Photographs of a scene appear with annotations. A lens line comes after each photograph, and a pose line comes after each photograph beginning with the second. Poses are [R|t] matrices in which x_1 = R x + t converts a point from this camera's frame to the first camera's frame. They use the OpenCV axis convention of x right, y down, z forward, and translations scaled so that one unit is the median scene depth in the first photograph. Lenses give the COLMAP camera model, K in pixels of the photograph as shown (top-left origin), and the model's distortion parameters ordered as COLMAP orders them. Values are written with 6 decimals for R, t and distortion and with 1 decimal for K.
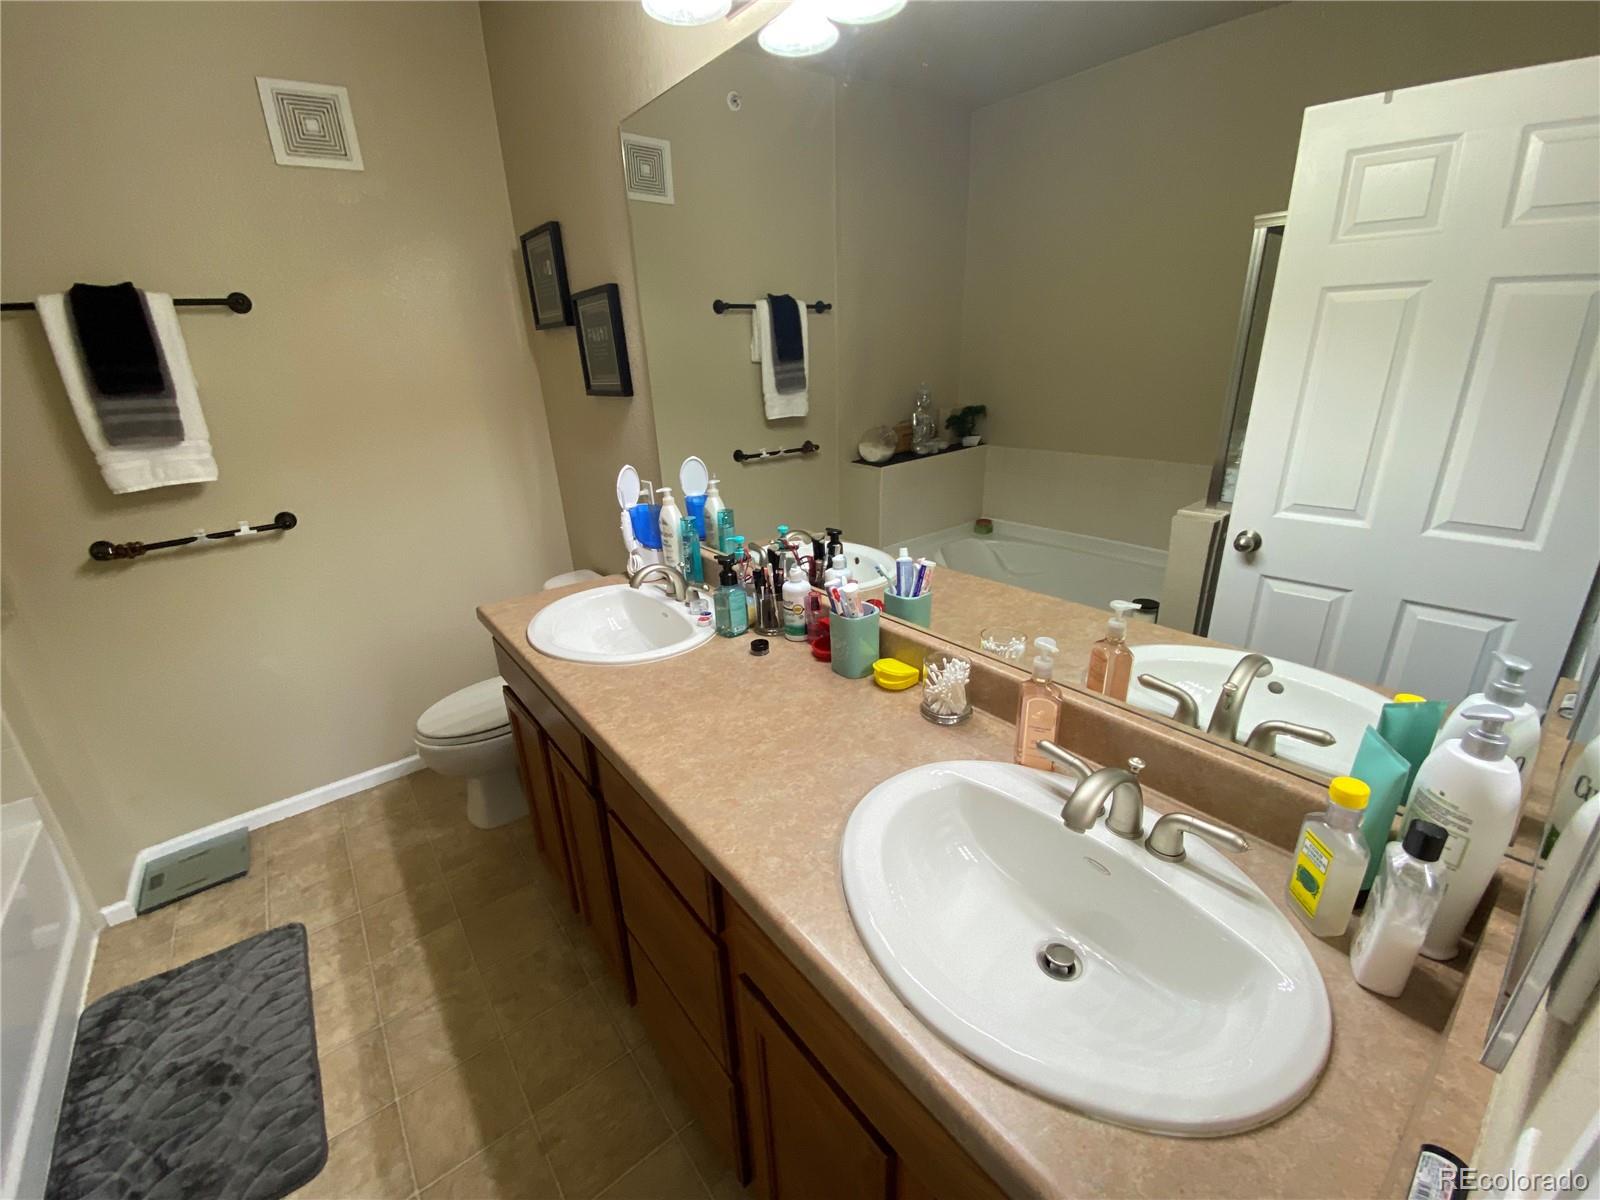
lens RADIAL K [[647.4, 0, 794.4], [0, 647.4, 599.5], [0, 0, 1]] dist [0.023994, -0.020766]
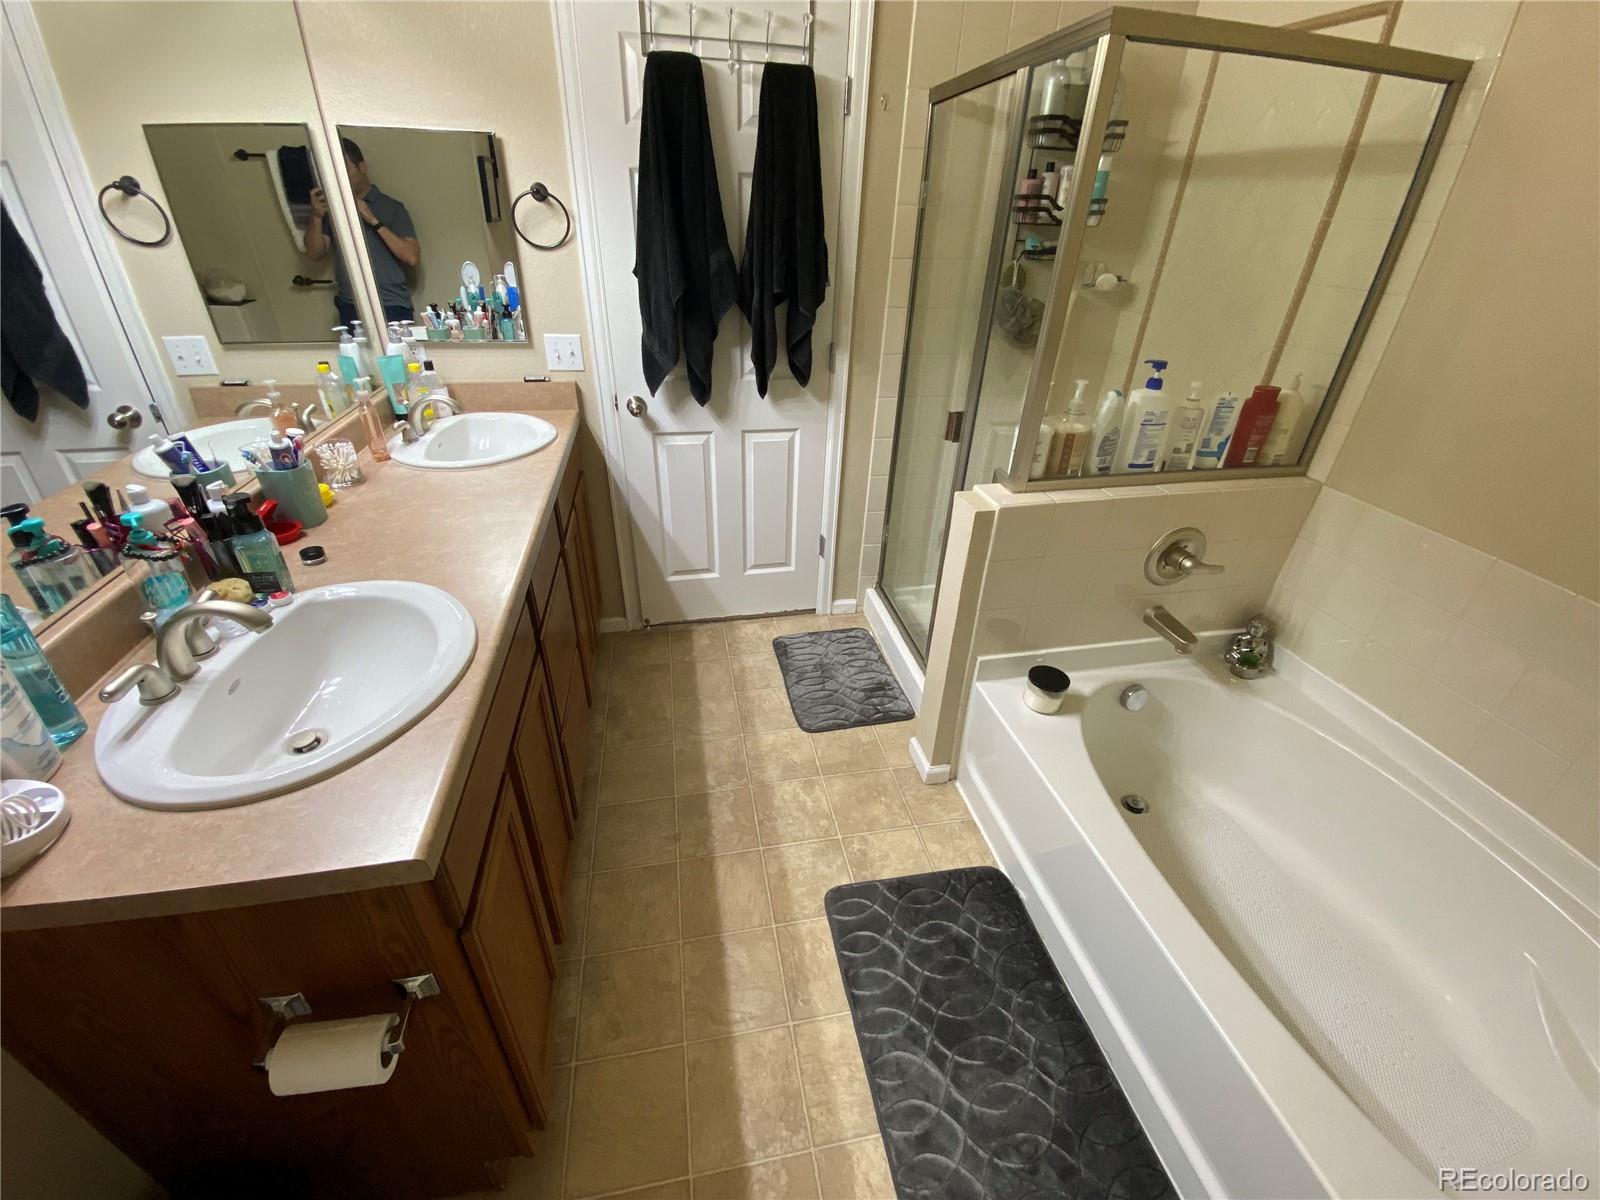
lens RADIAL K [[647.4, 0, 794.4], [0, 647.4, 599.5], [0, 0, 1]] dist [0.023994, -0.020766]
pose [[-0.886545, -0.202427, 0.416007, -1.305399], [0.185855, 0.667618, 0.720933, -0.530926], [-0.423670, 0.716456, -0.554251, 1.578563]]
